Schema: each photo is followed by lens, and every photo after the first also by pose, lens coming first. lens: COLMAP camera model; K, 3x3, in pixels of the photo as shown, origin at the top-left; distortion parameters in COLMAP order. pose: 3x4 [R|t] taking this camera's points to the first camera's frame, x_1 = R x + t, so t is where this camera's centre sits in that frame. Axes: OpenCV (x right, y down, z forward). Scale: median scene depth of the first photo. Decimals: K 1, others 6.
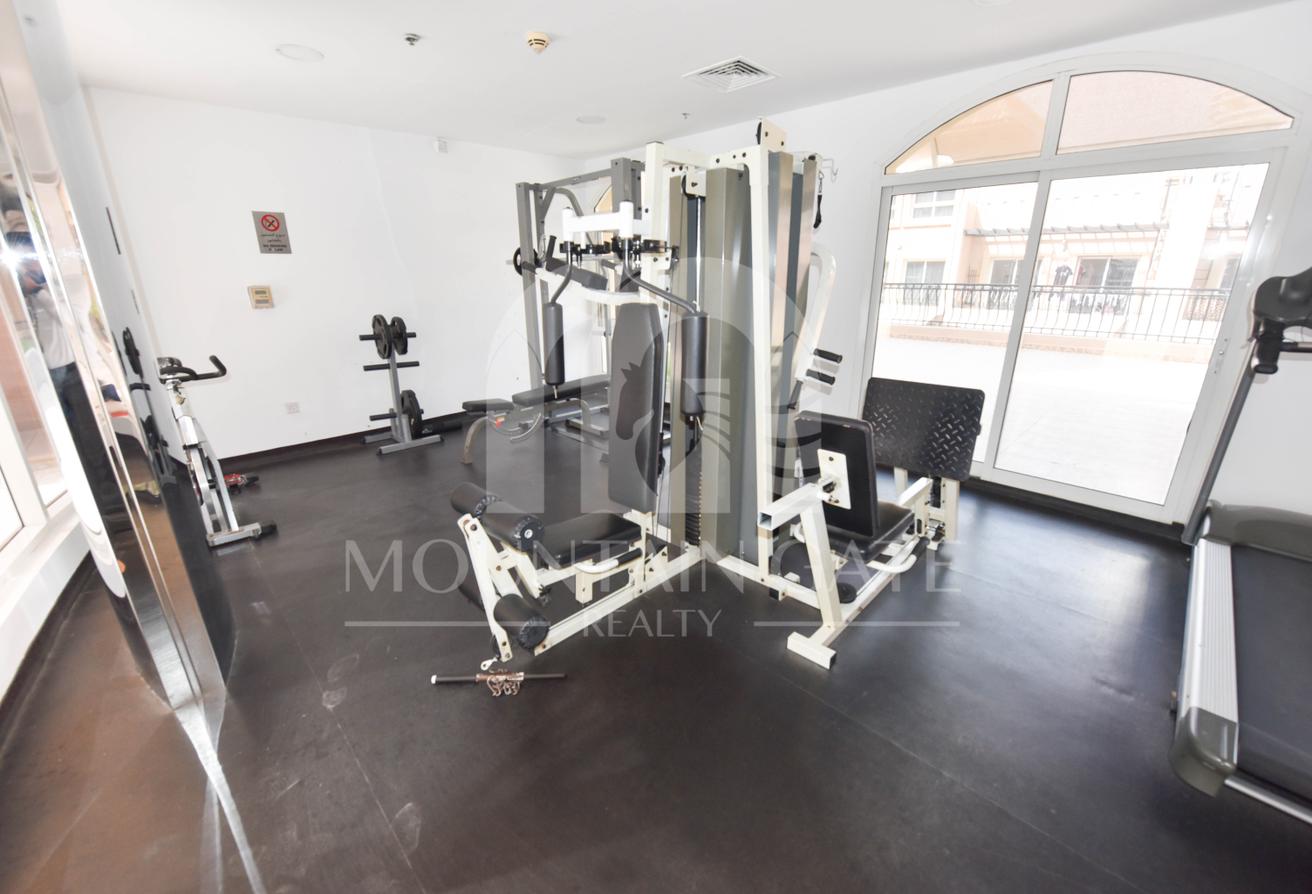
lens RADIAL K [[525.0, 0, 658.2], [0, 525.0, 445.5], [0, 0, 1]] dist [-0.019645, -0.000676]
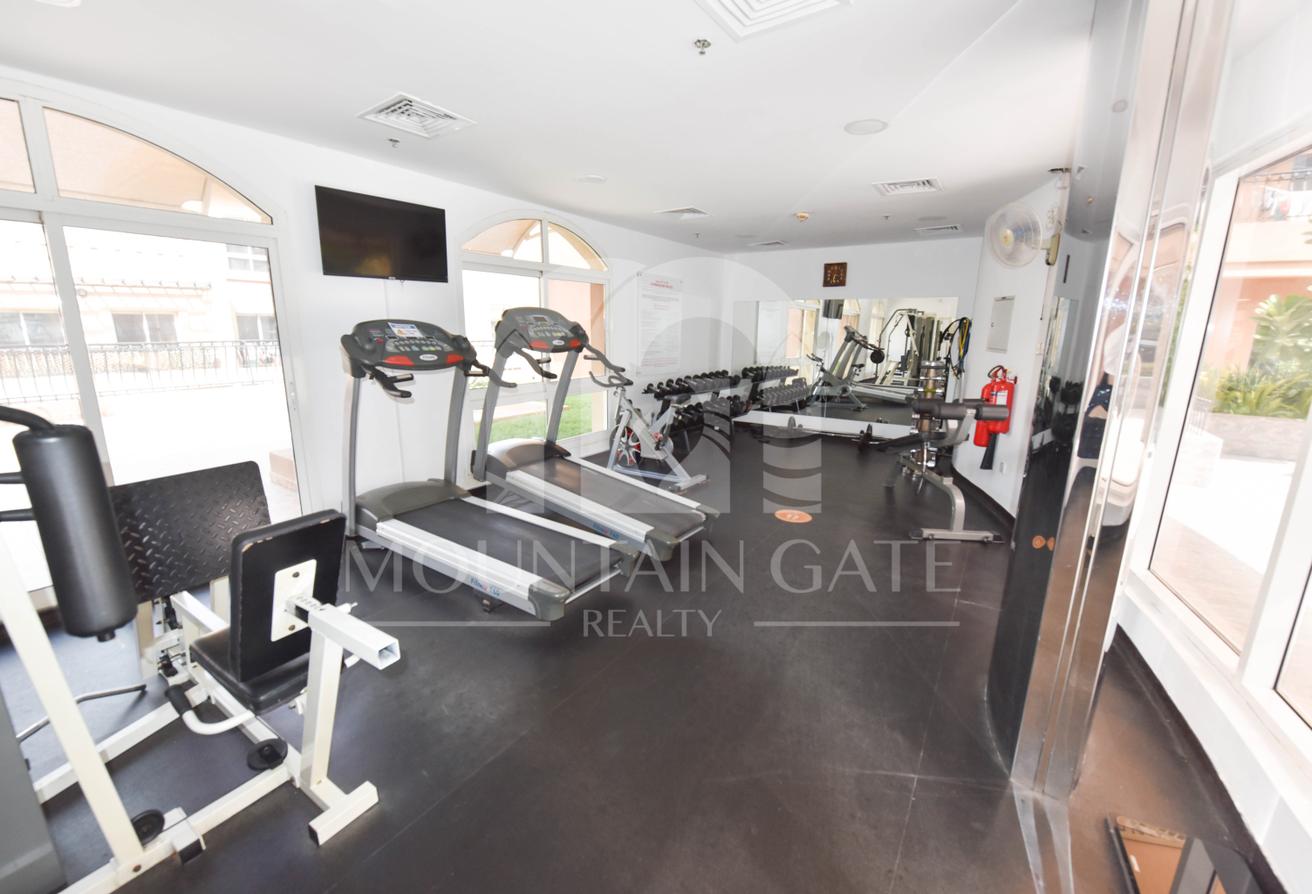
lens RADIAL K [[525.0, 0, 658.2], [0, 525.0, 445.5], [0, 0, 1]] dist [-0.019645, -0.000676]
pose [[-0.197153, -0.216236, 0.956228, -0.352377], [0.295863, 0.916773, 0.268314, -0.149192], [-0.934663, 0.335811, -0.116769, 0.401993]]
